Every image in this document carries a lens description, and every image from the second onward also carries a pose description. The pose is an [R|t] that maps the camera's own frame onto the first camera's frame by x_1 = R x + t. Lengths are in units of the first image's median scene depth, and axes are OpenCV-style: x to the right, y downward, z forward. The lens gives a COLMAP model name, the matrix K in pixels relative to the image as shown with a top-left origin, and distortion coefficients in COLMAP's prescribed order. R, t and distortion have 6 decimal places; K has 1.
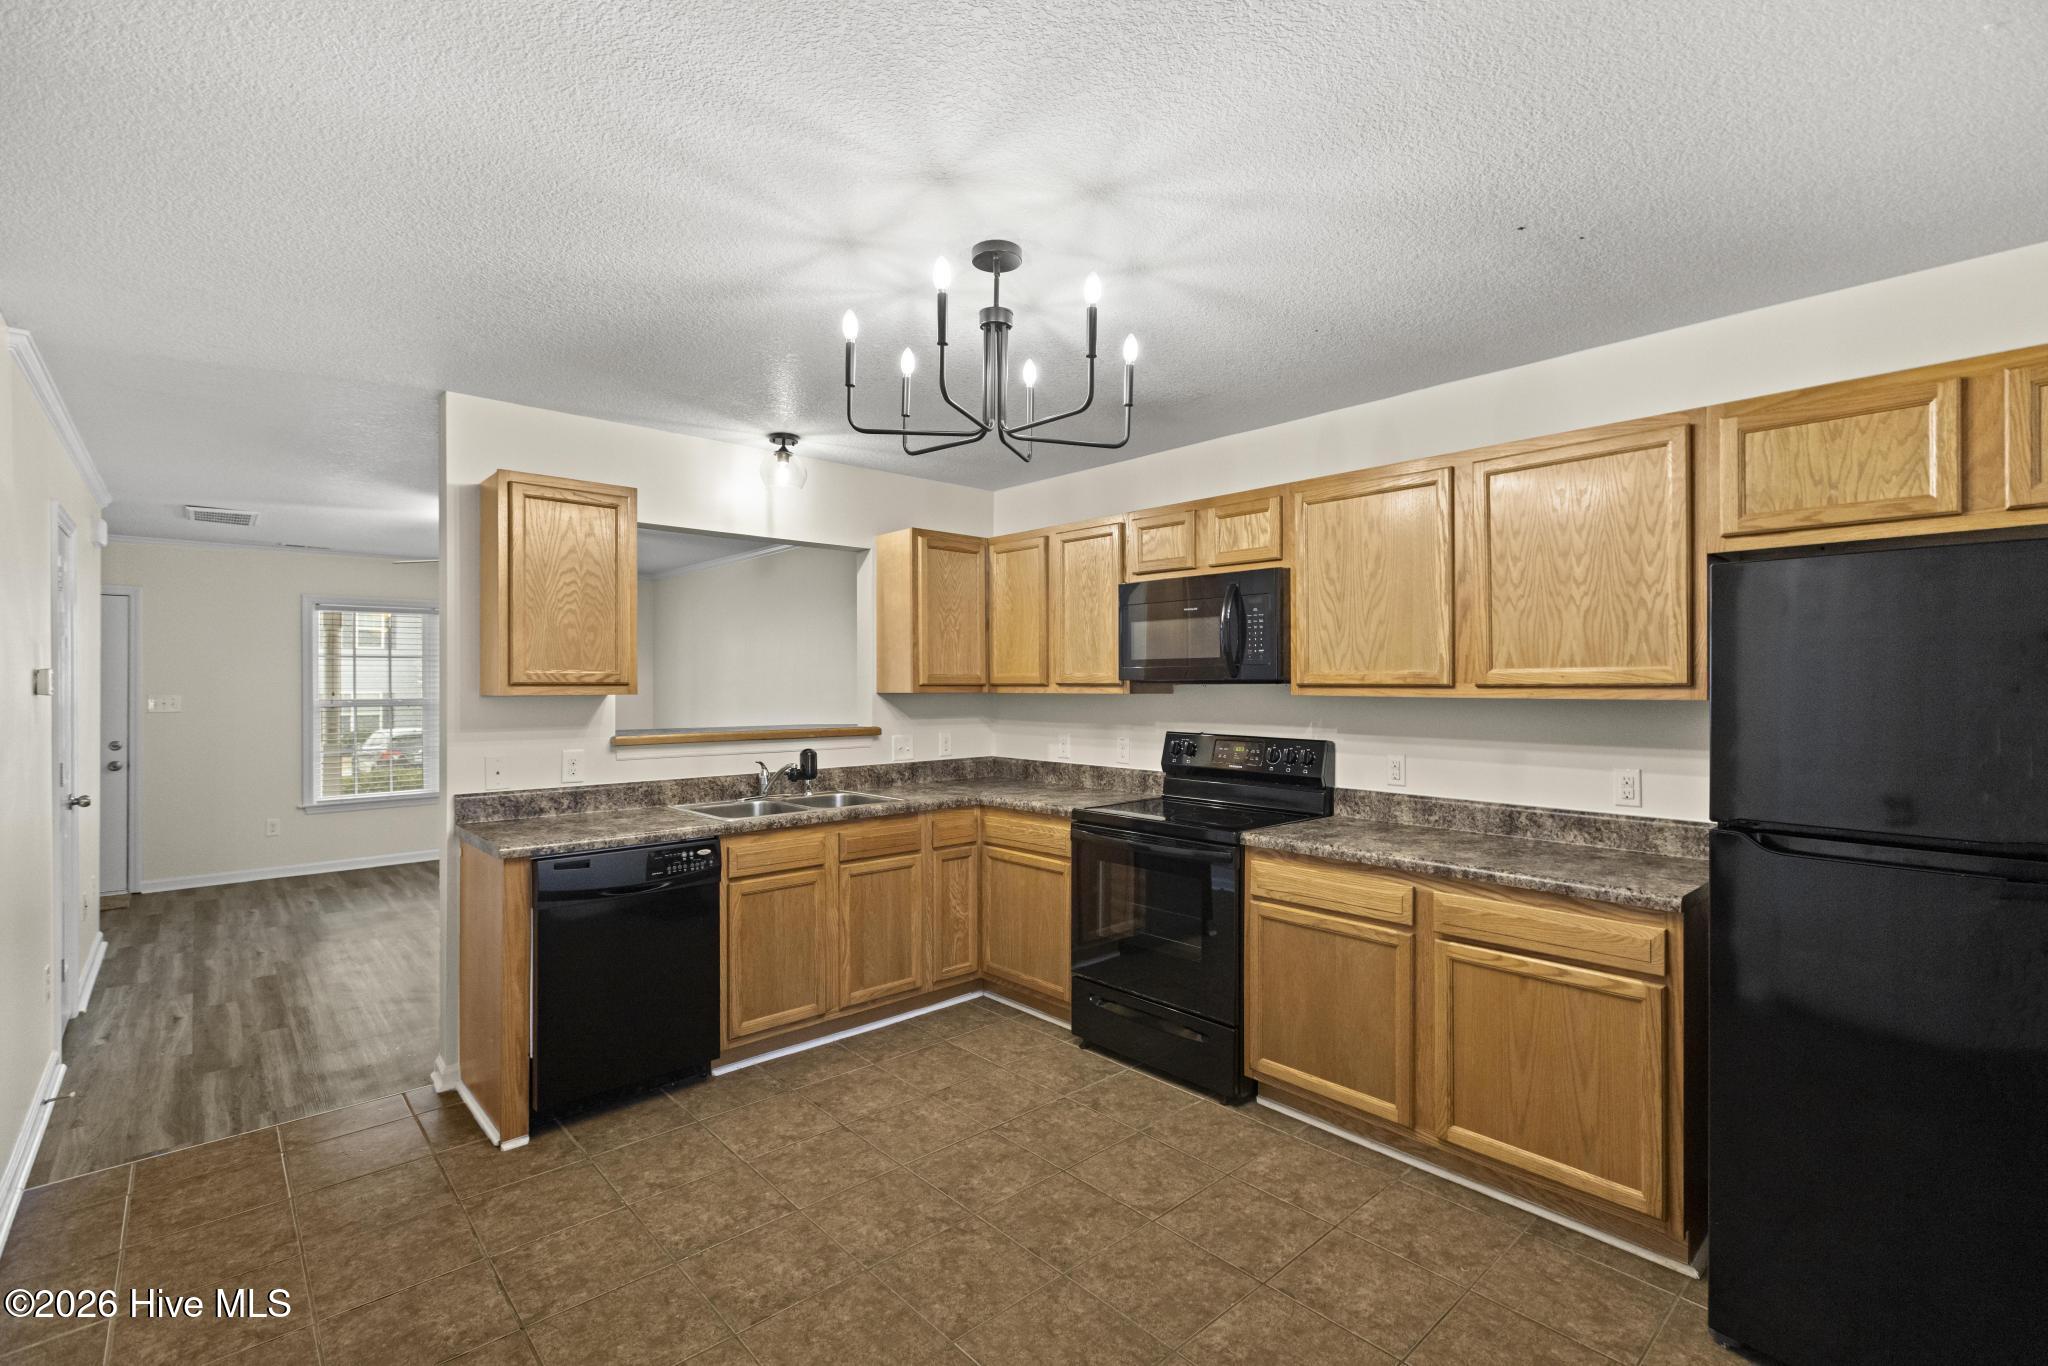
lens RADIAL K [[917.5, 0, 1031.1], [0, 917.5, 681.5], [0, 0, 1]] dist [0.003365, -0.001577]
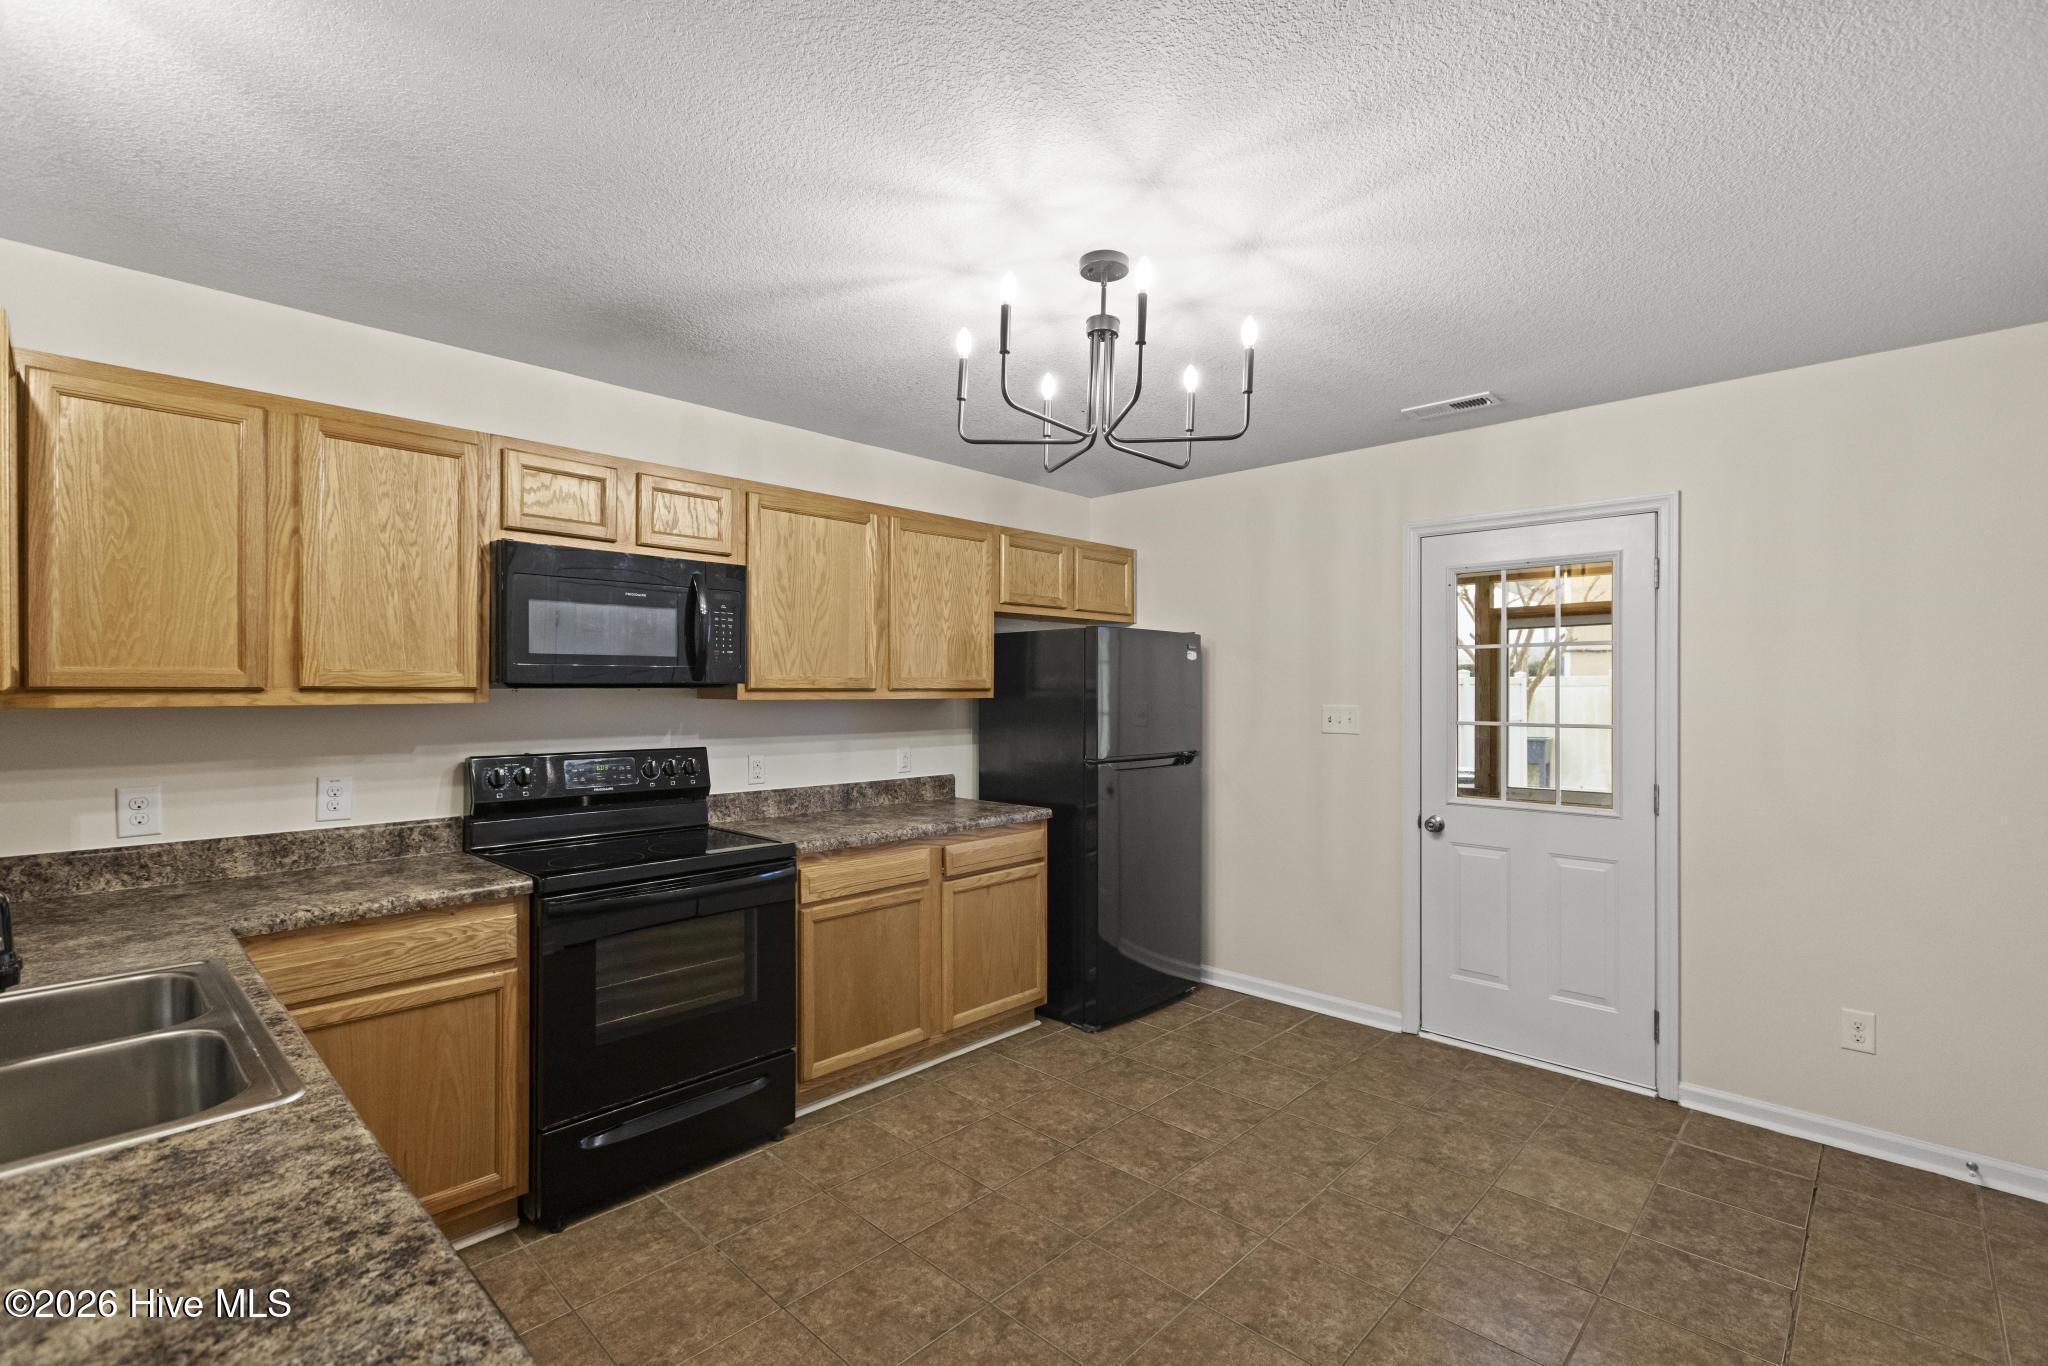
lens RADIAL K [[917.5, 0, 1023.4], [0, 917.5, 681.8], [0, 0, 1]] dist [0.003365, -0.001577]
pose [[-0.067153, 0.007303, 0.997716, -0.650148], [-0.004063, 0.999963, -0.007593, 0.001938], [-0.997734, -0.004564, -0.067121, 0.720065]]
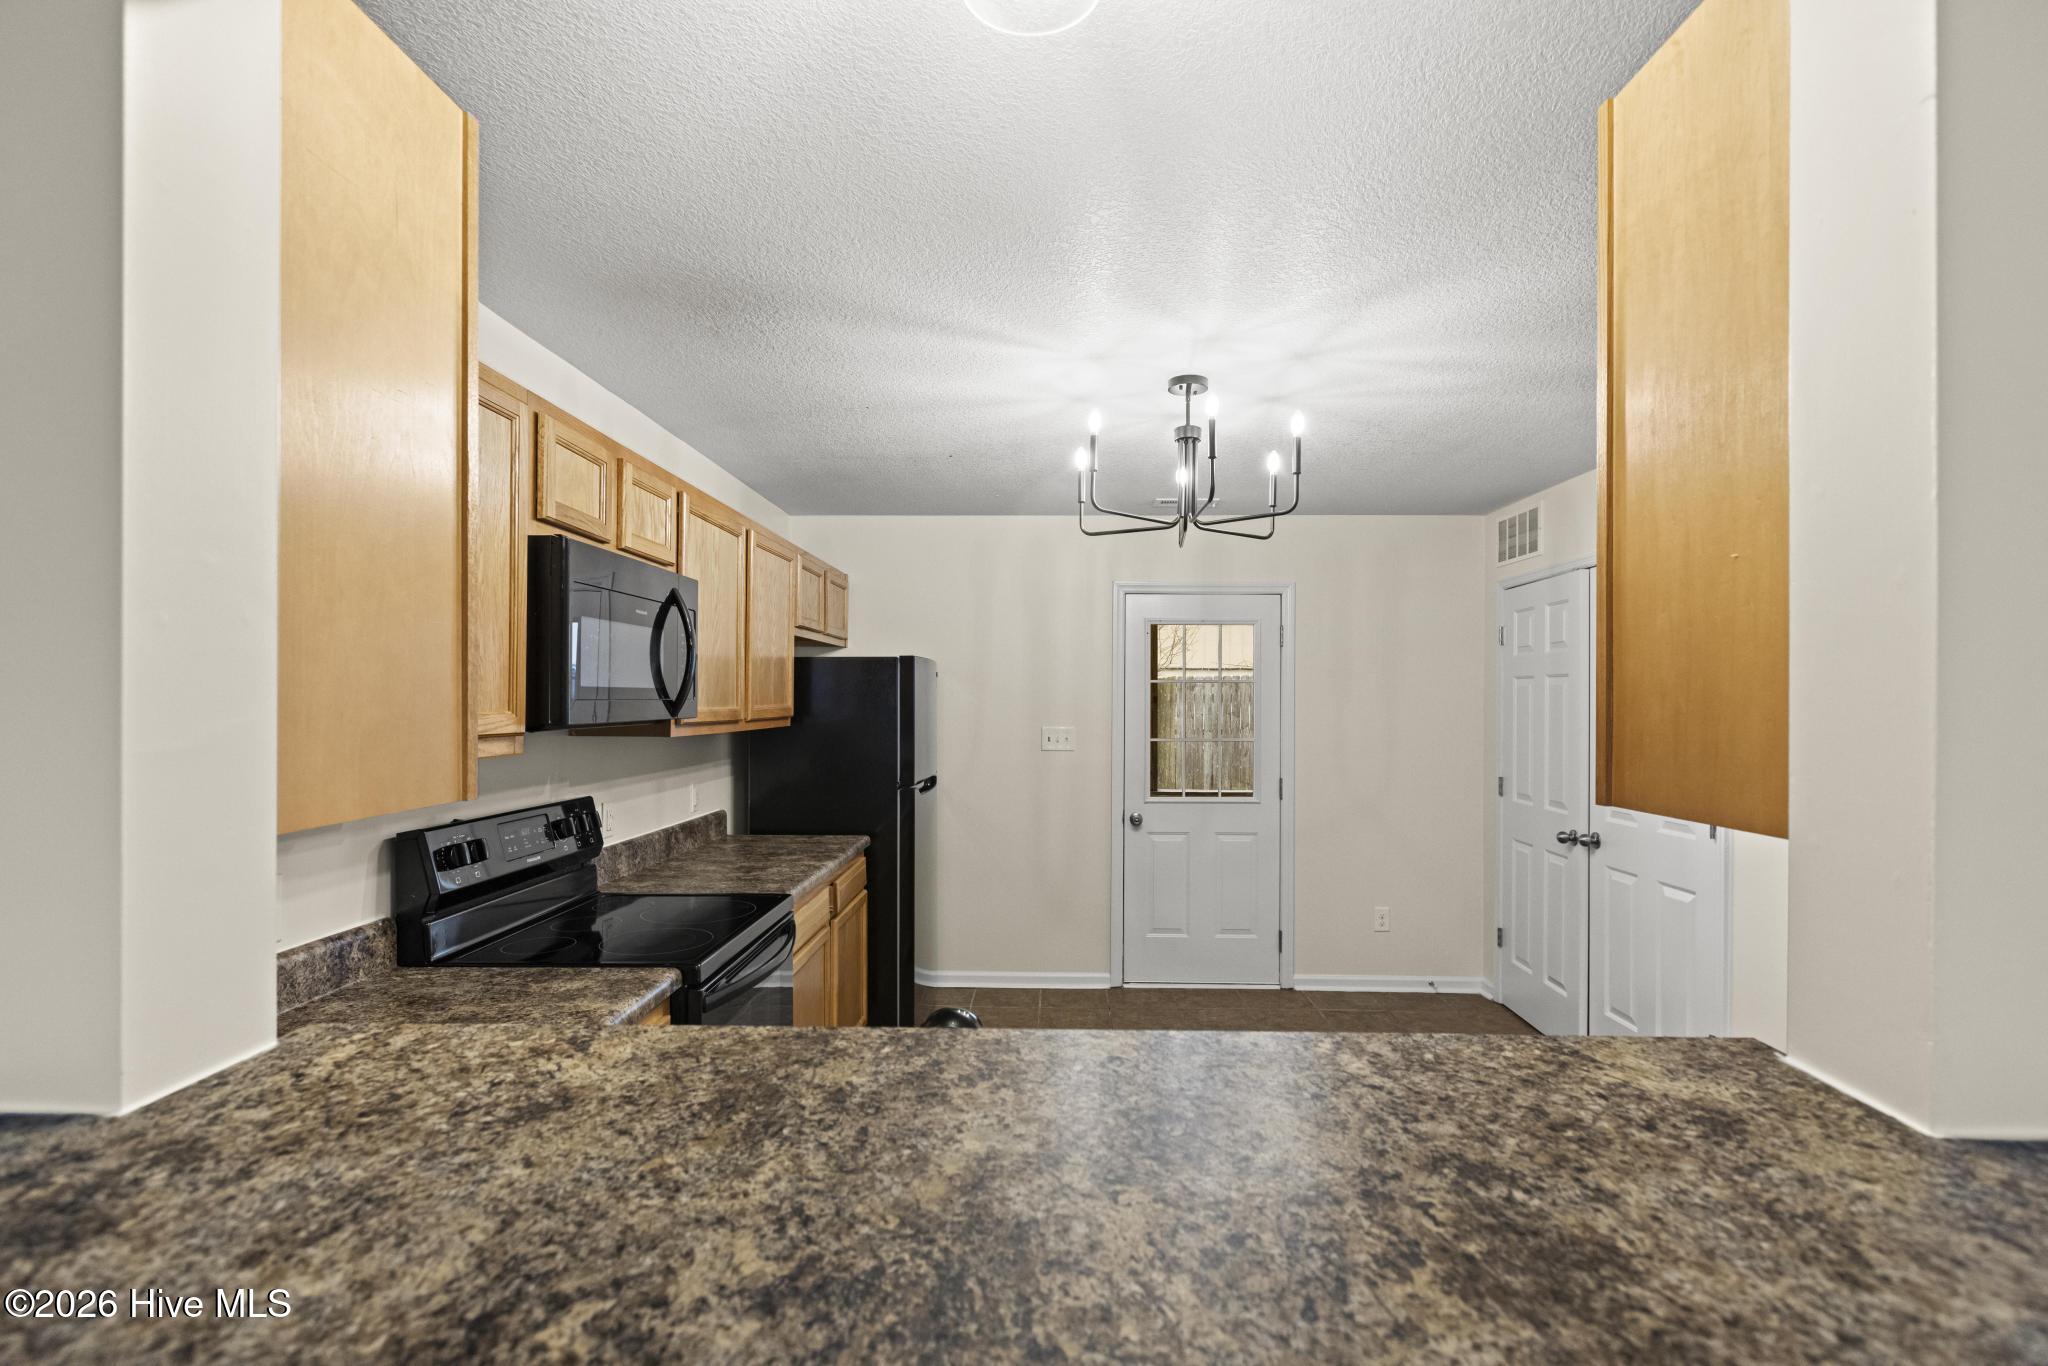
lens RADIAL K [[966.1, 0, 1036.6], [0, 966.1, 701.3], [0, 0, 1]] dist [0.000259, -0.003718]
pose [[-0.723192, -0.002821, 0.690641, -0.504366], [-0.004825, 0.999988, -0.000968, -0.016794], [-0.690630, -0.004033, -0.723197, 1.308239]]
